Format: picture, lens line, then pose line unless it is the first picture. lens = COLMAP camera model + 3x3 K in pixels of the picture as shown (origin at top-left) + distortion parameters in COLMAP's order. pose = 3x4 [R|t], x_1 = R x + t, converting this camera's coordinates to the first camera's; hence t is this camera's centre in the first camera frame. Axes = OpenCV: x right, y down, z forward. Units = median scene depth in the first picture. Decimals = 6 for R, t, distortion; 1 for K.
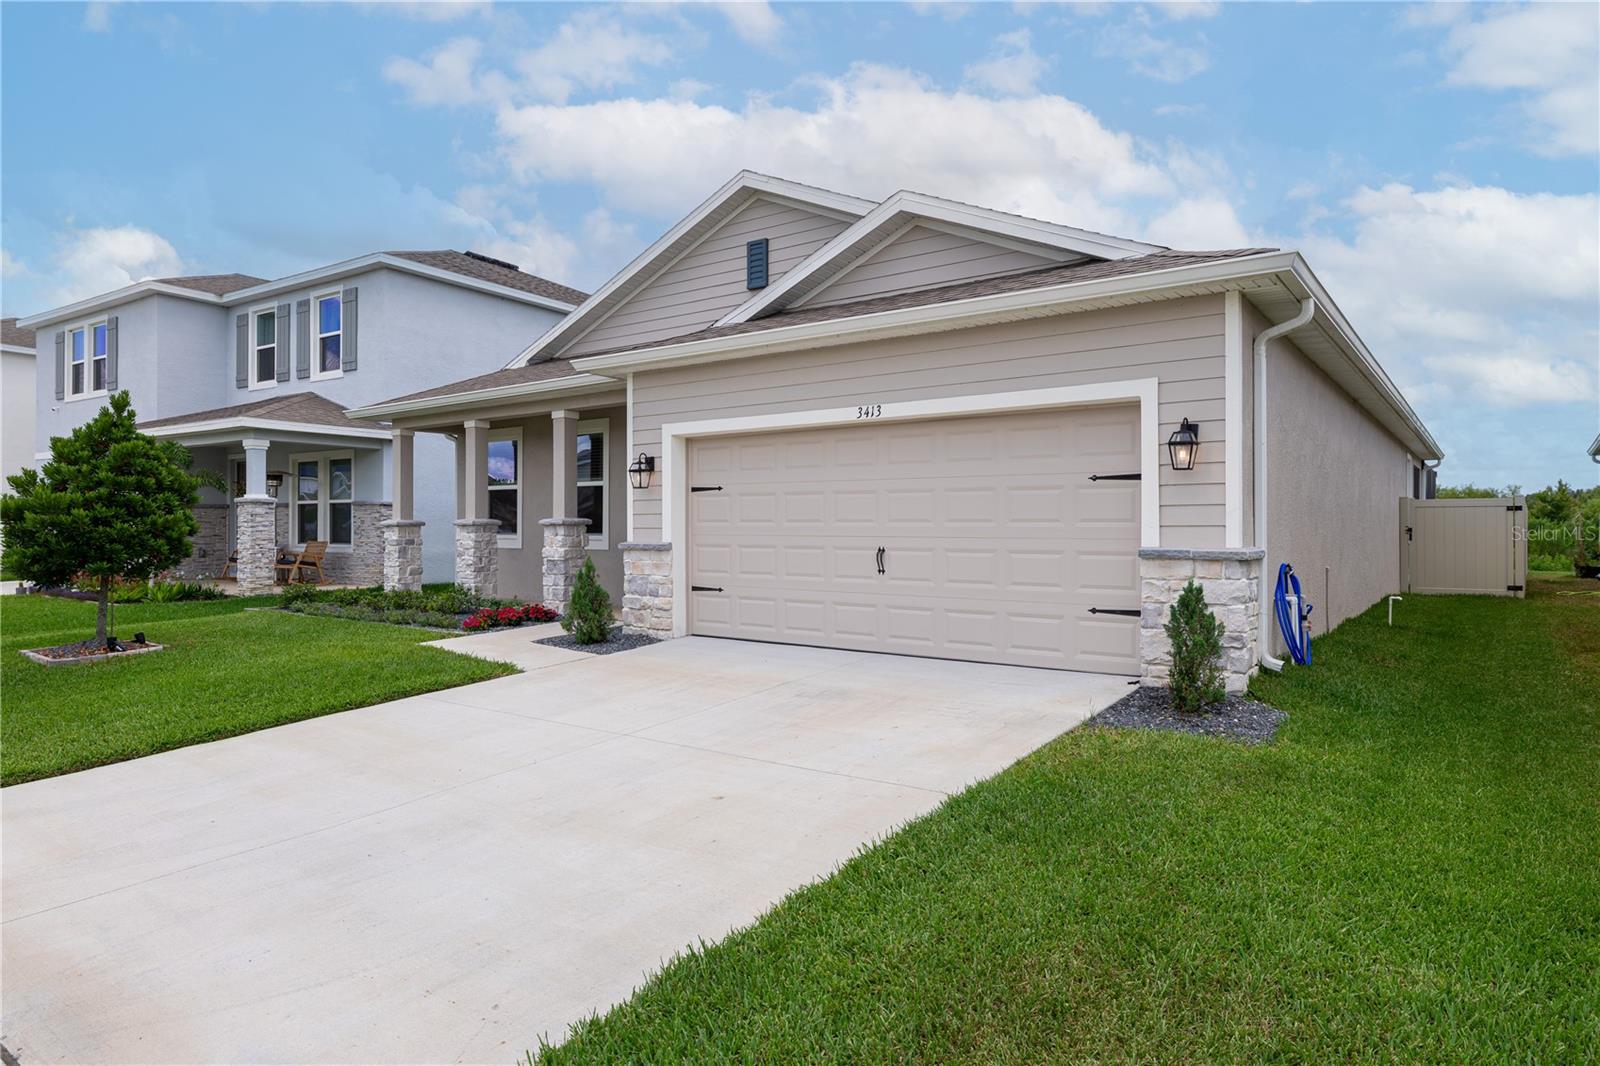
lens RADIAL K [[970.1, 0, 800.0], [0, 970.1, 533.0], [0, 0, 1]] dist [-0.006524, -0.000327]
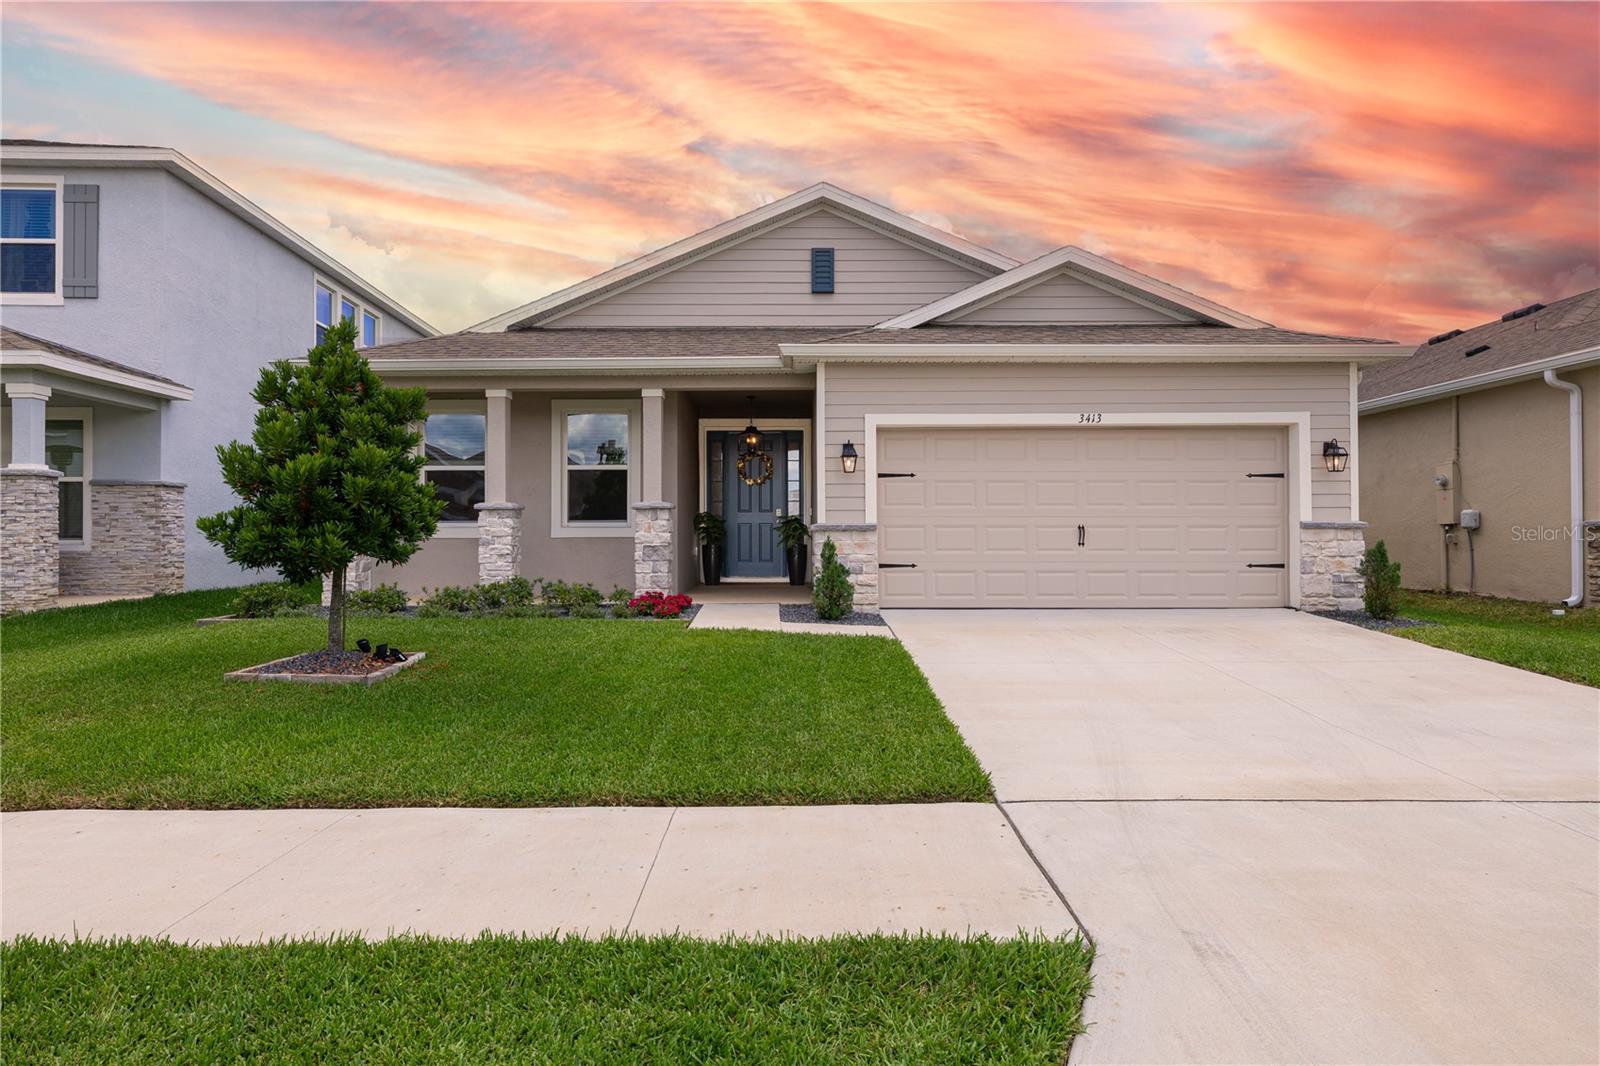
lens RADIAL K [[970.1, 0, 800.0], [0, 970.1, 533.0], [0, 0, 1]] dist [-0.006524, -0.000327]
pose [[0.793170, -0.001868, 0.608997, -0.831861], [0.006729, 0.999961, -0.005697, 0.025231], [-0.608963, 0.008617, 0.793152, 0.184057]]
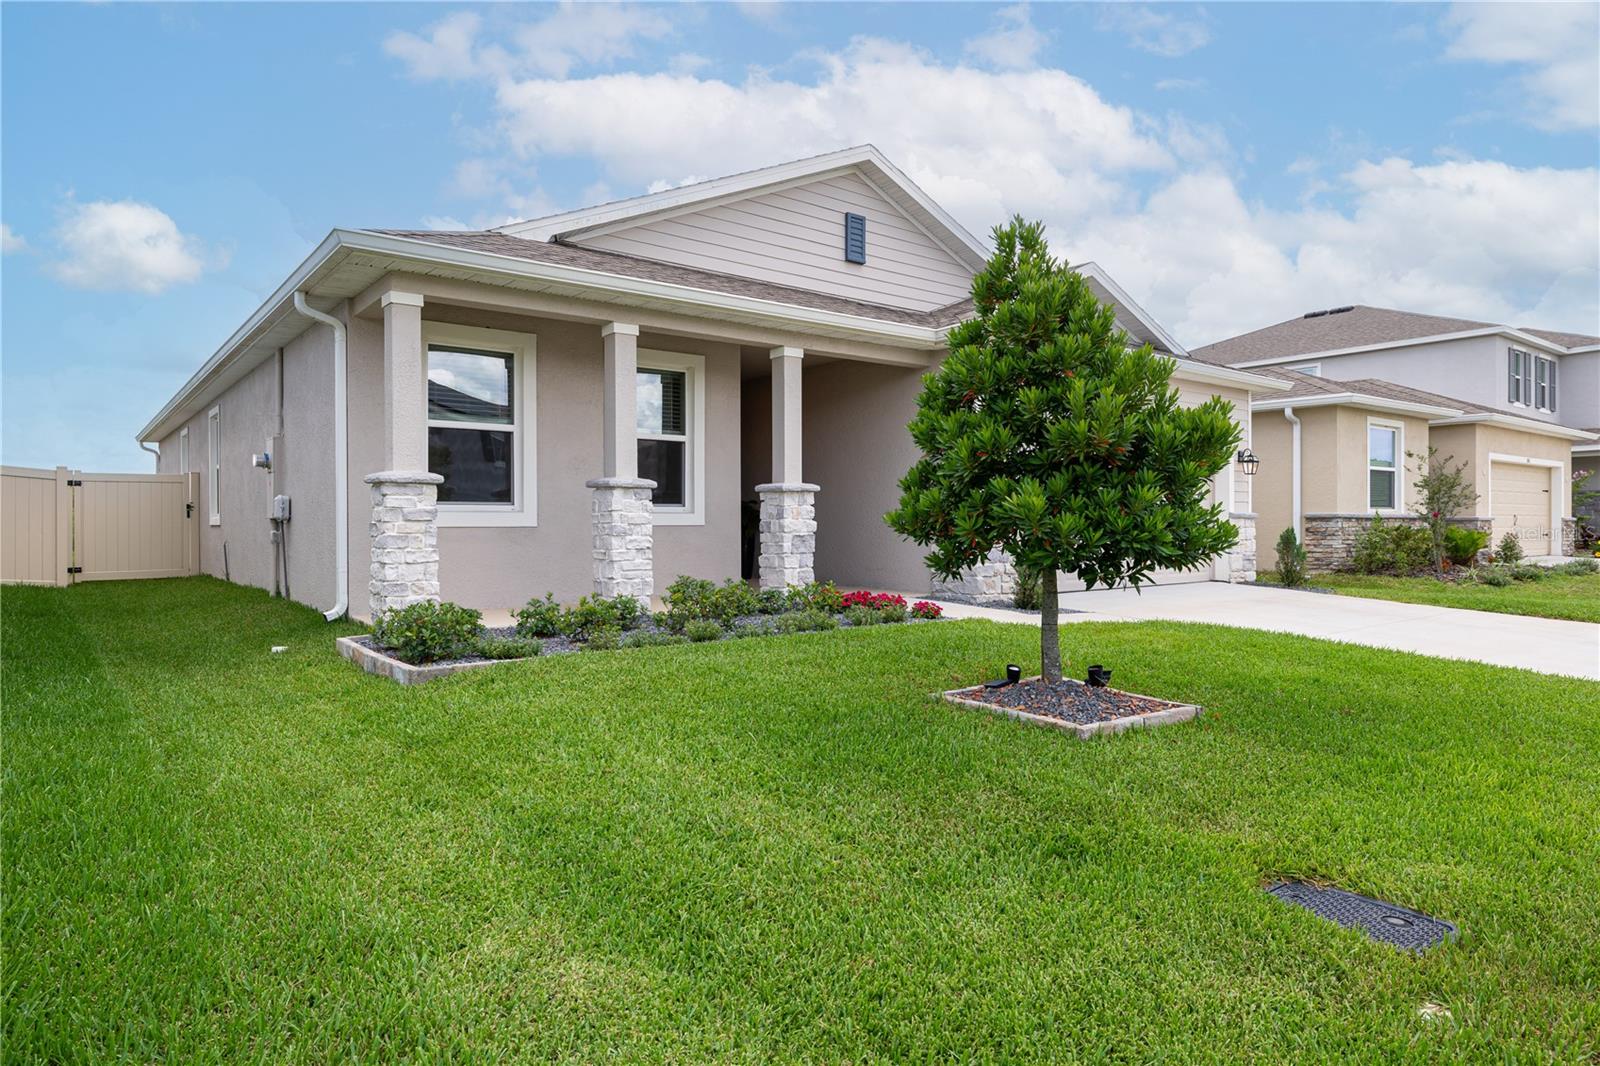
lens RADIAL K [[952.9, 0, 800.0], [0, 952.9, 533.0], [0, 0, 1]] dist [0.002492, 0.000394]
pose [[0.234766, -0.016921, 0.971905, -1.181083], [0.002812, 0.999856, 0.016728, 0.014986], [-0.972048, -0.001194, 0.234780, 0.944322]]
